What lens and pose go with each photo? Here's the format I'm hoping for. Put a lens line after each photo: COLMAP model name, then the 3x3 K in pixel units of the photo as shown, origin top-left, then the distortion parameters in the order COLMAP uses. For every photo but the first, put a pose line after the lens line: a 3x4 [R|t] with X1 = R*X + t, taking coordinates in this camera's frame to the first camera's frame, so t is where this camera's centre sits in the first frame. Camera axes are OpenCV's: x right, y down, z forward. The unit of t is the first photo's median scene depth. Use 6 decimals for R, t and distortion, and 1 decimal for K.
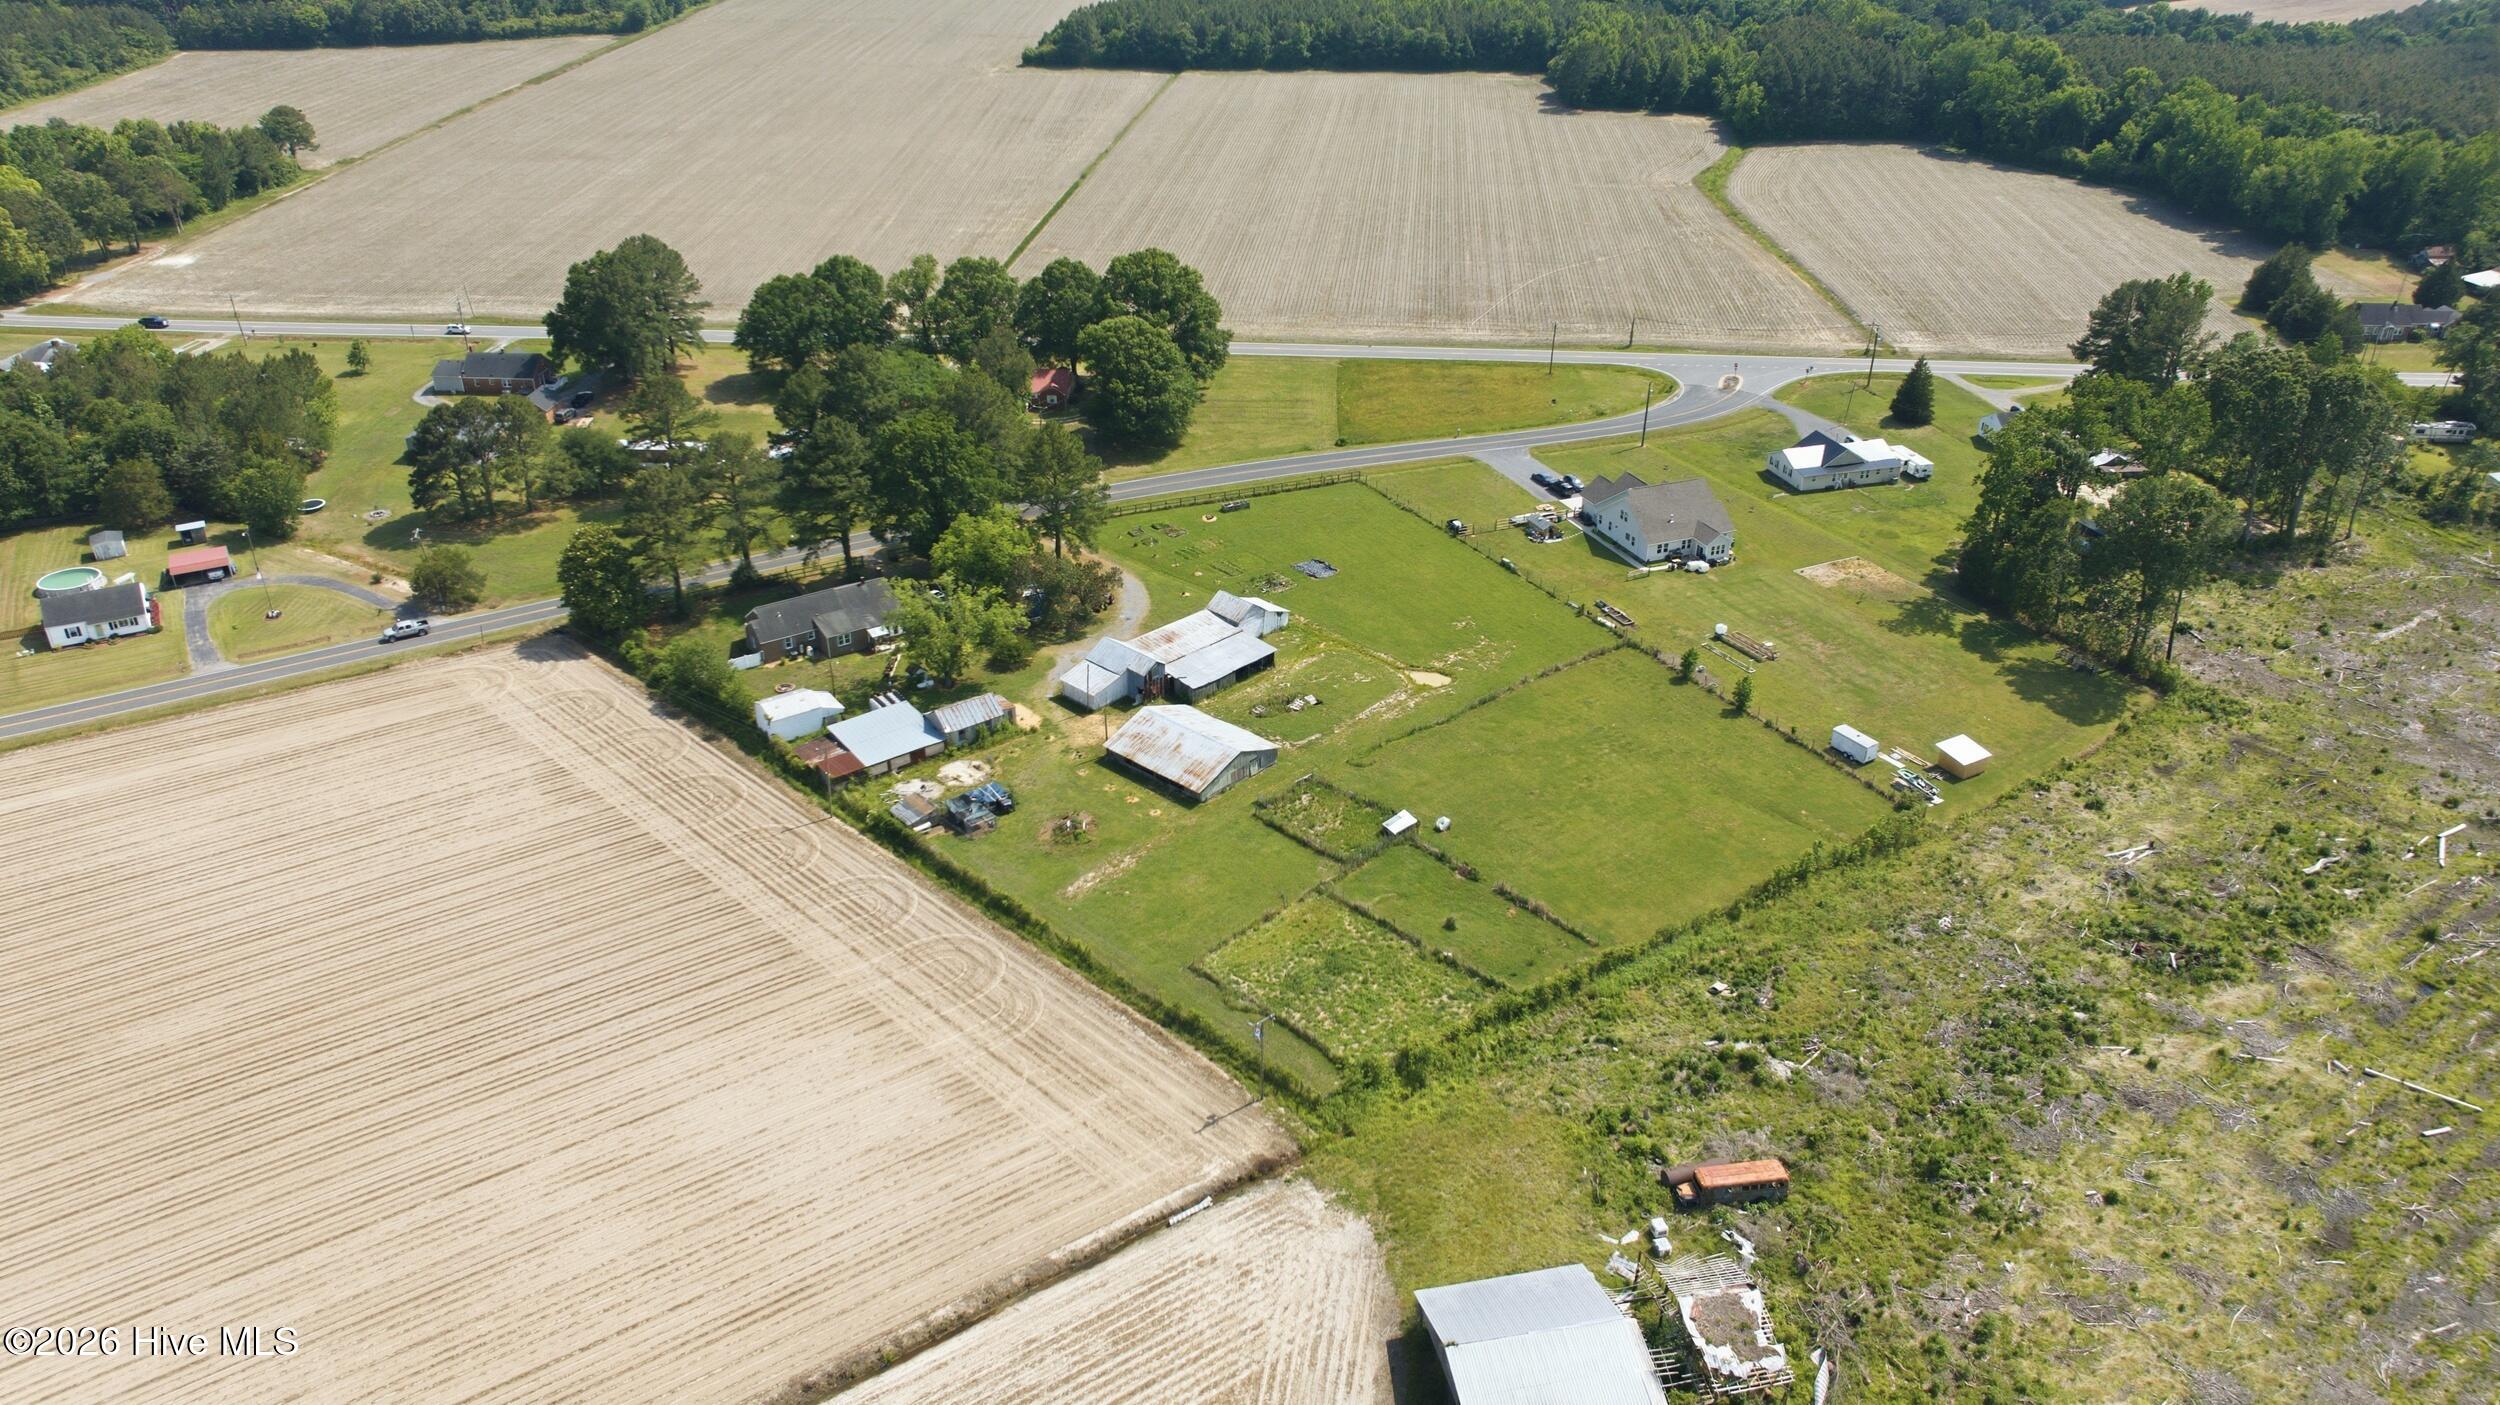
lens RADIAL K [[1754.5, 0, 1260.8], [0, 1754.5, 706.0], [0, 0, 1]] dist [-0.021472, 0.009179]
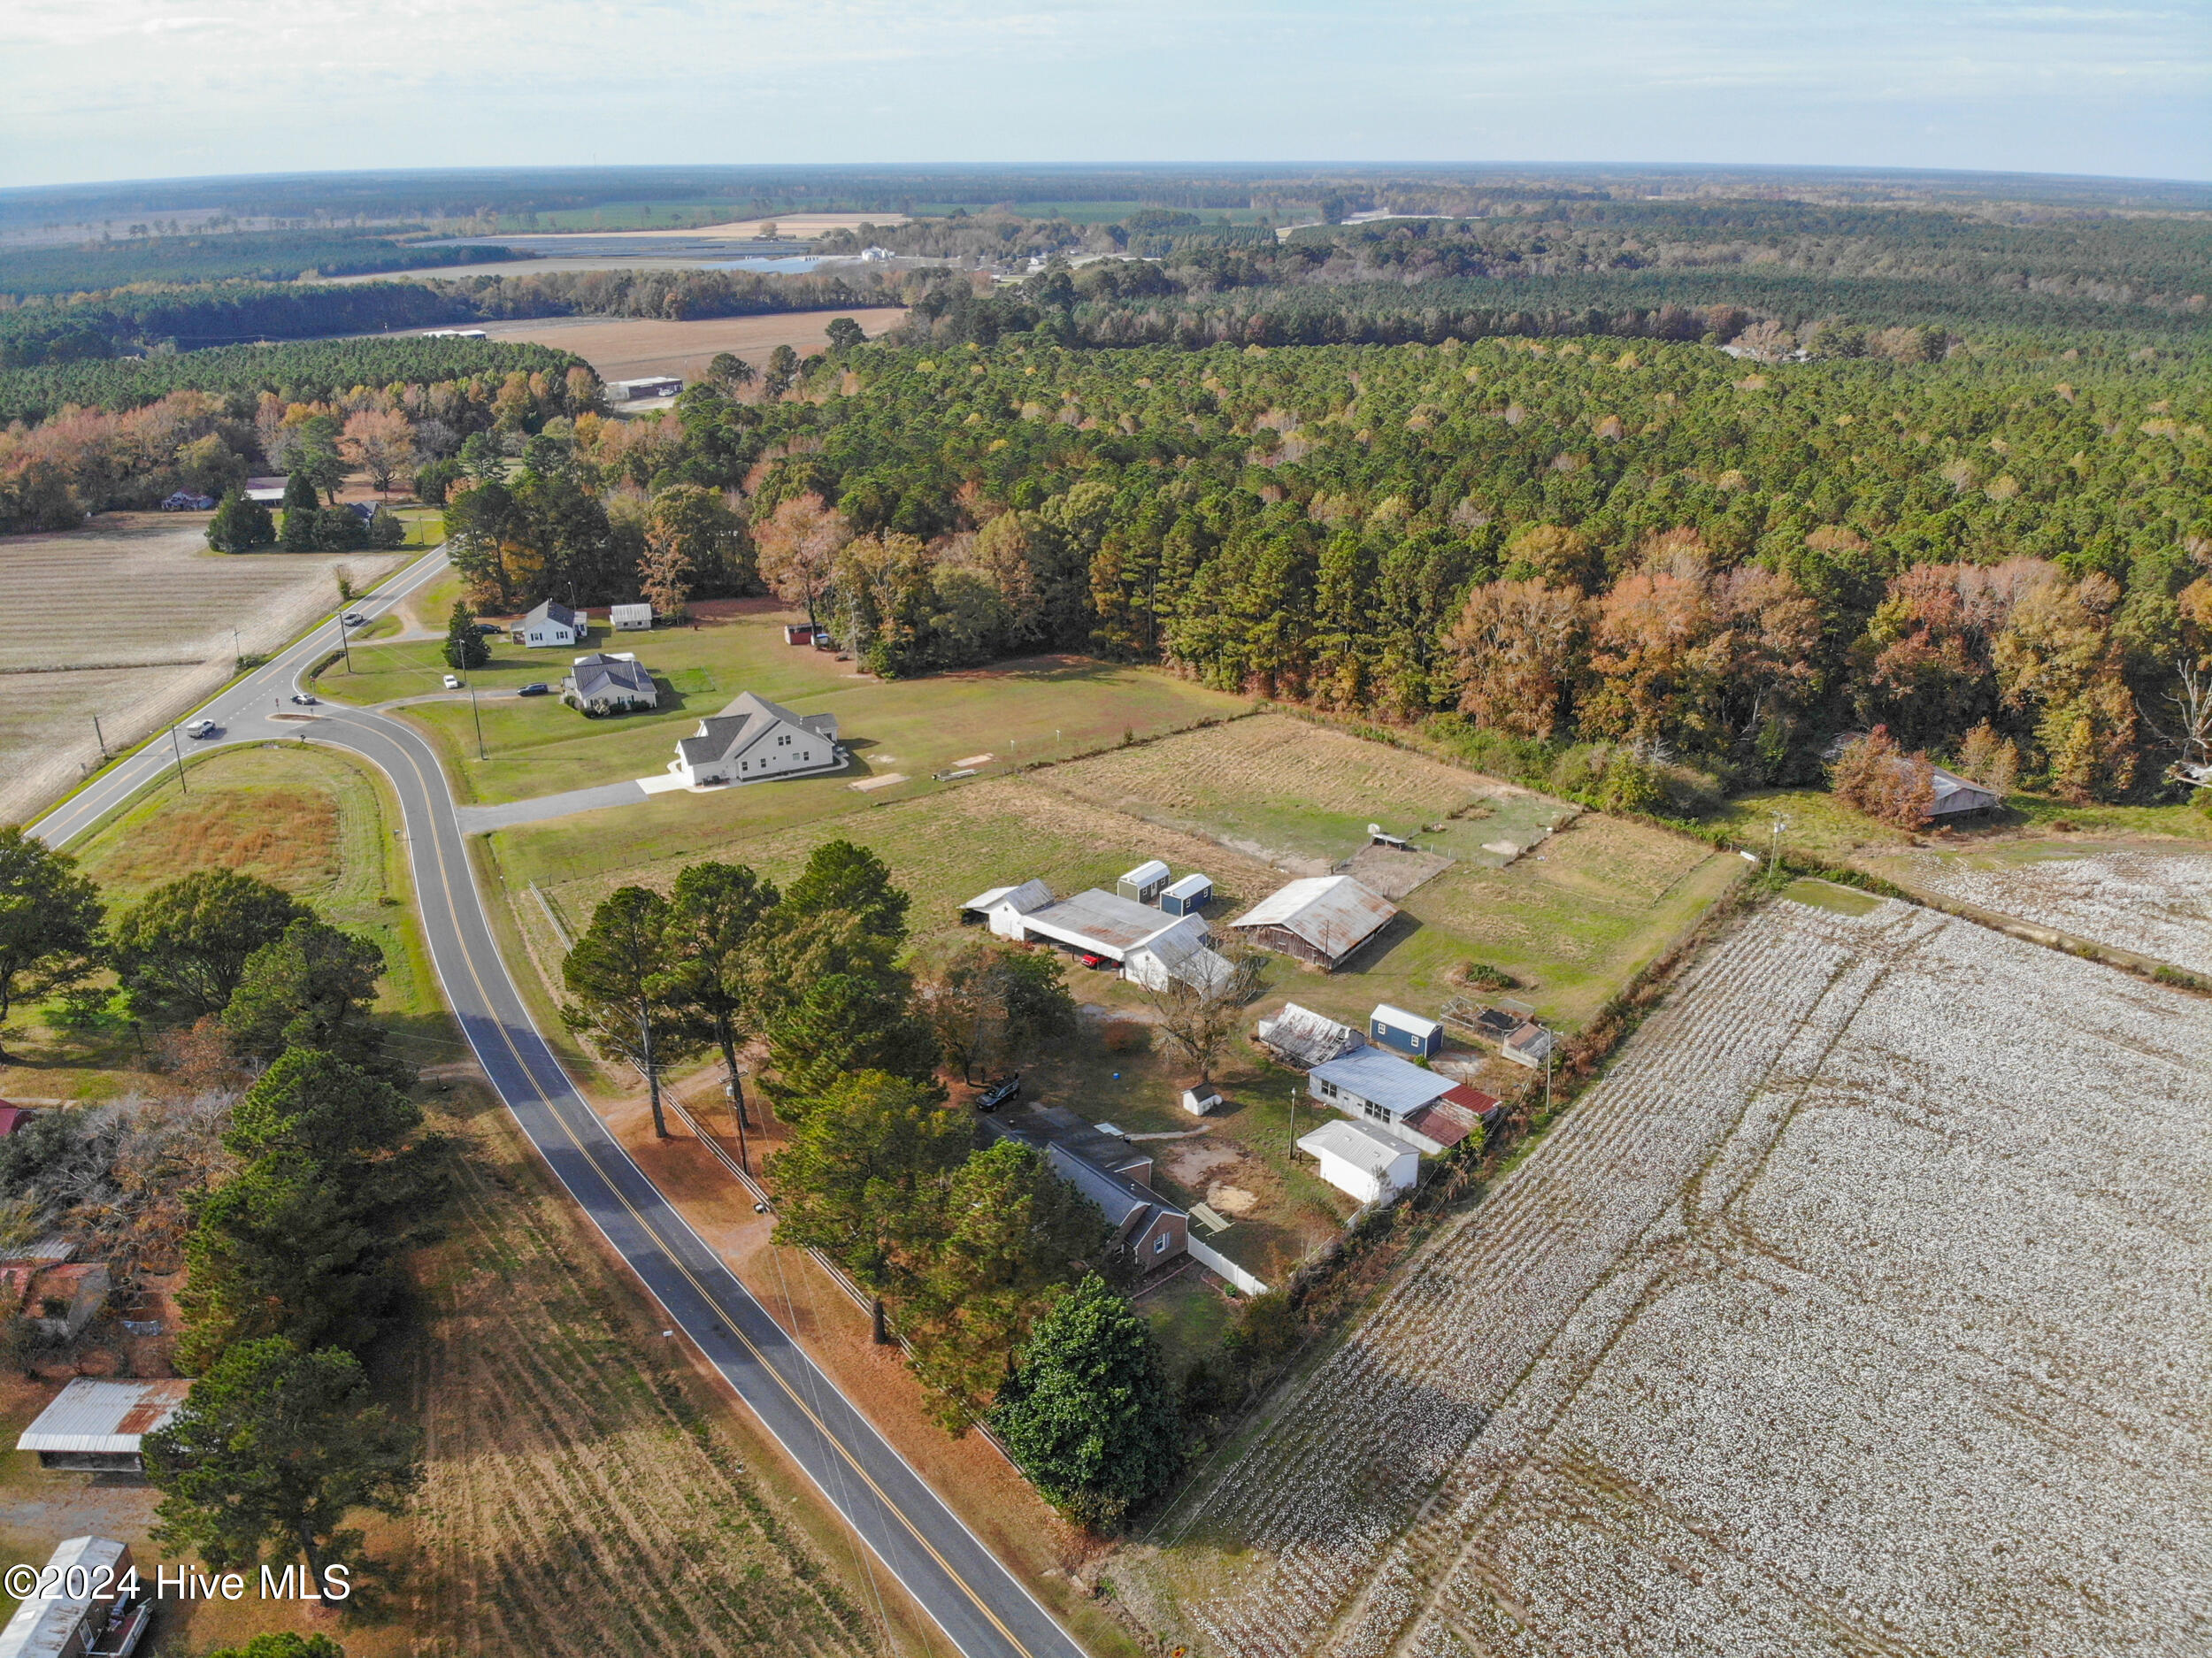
lens RADIAL K [[1614.7, 0, 1106.0], [0, 1614.7, 830.4], [0, 0, 1]] dist [0.012917, -0.024595]
pose [[-0.114173, -0.383089, 0.916628, -0.758312], [0.472625, 0.790617, 0.389294, -0.383596], [-0.873836, 0.477668, 0.090790, 0.894000]]
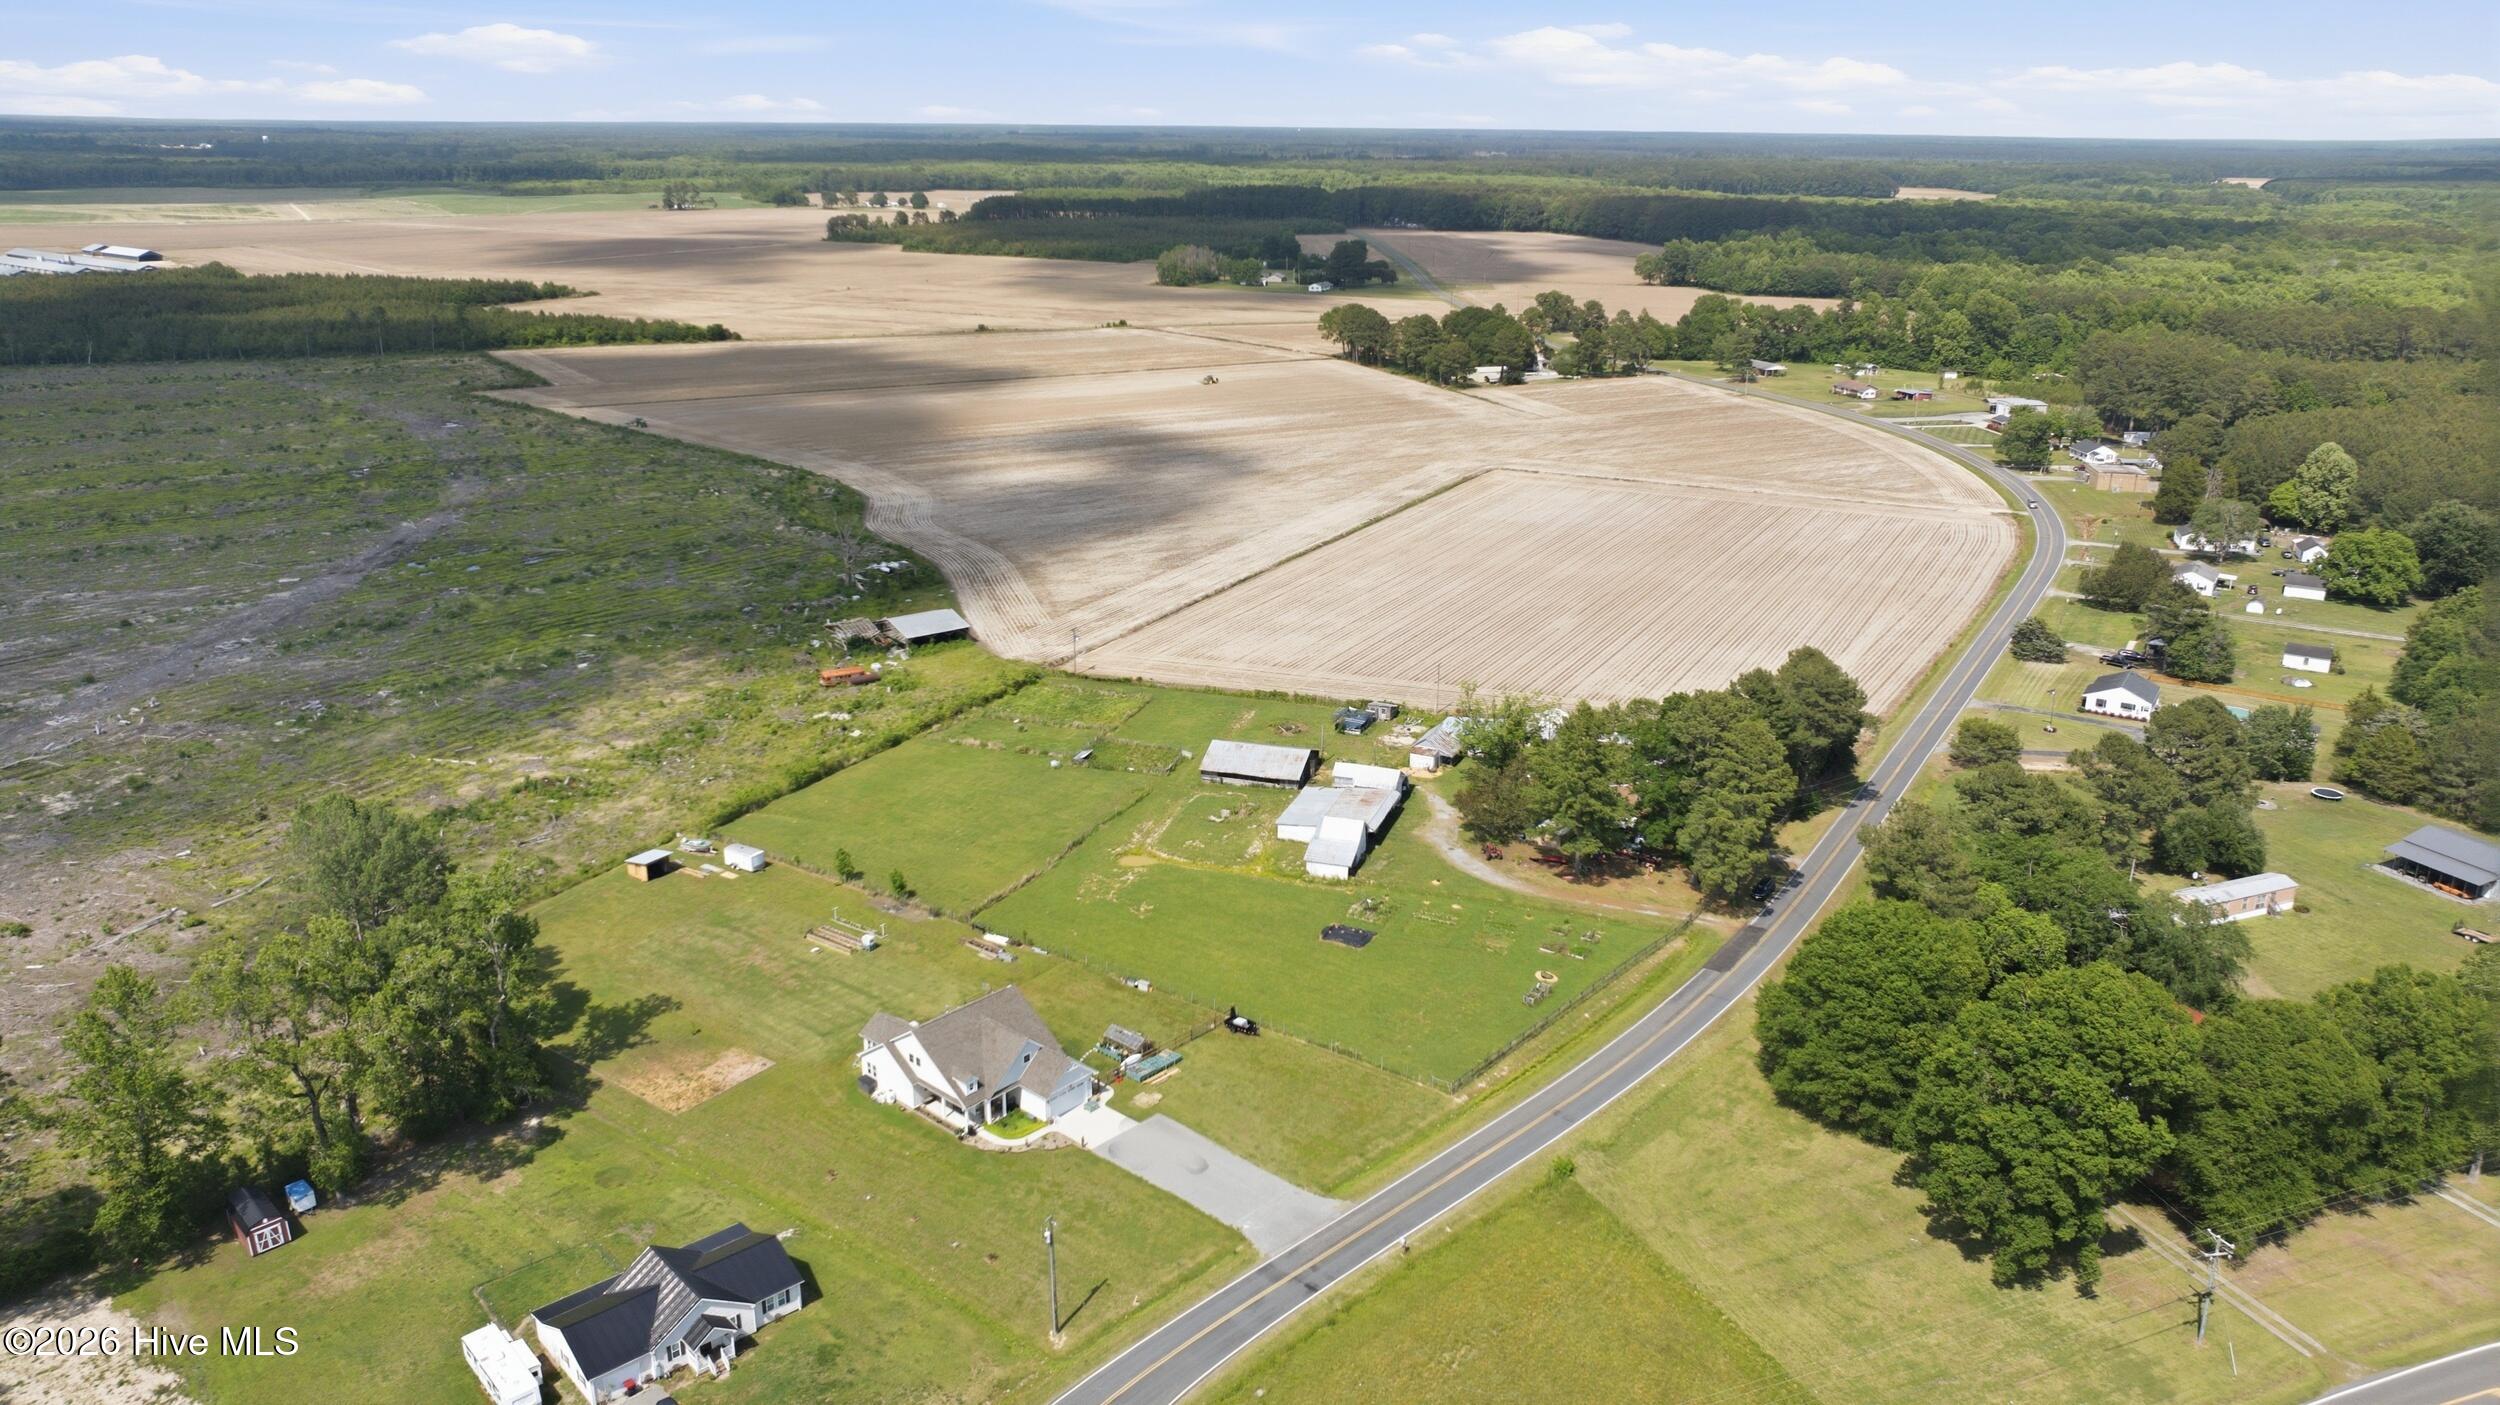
lens RADIAL K [[1754.5, 0, 1258.3], [0, 1754.5, 696.7], [0, 0, 1]] dist [-0.021472, 0.009179]
pose [[-0.894427, 0.129095, -0.428176, 0.466179], [-0.222714, 0.701679, 0.676790, -0.807297], [0.387812, 0.700700, -0.598850, 1.573450]]
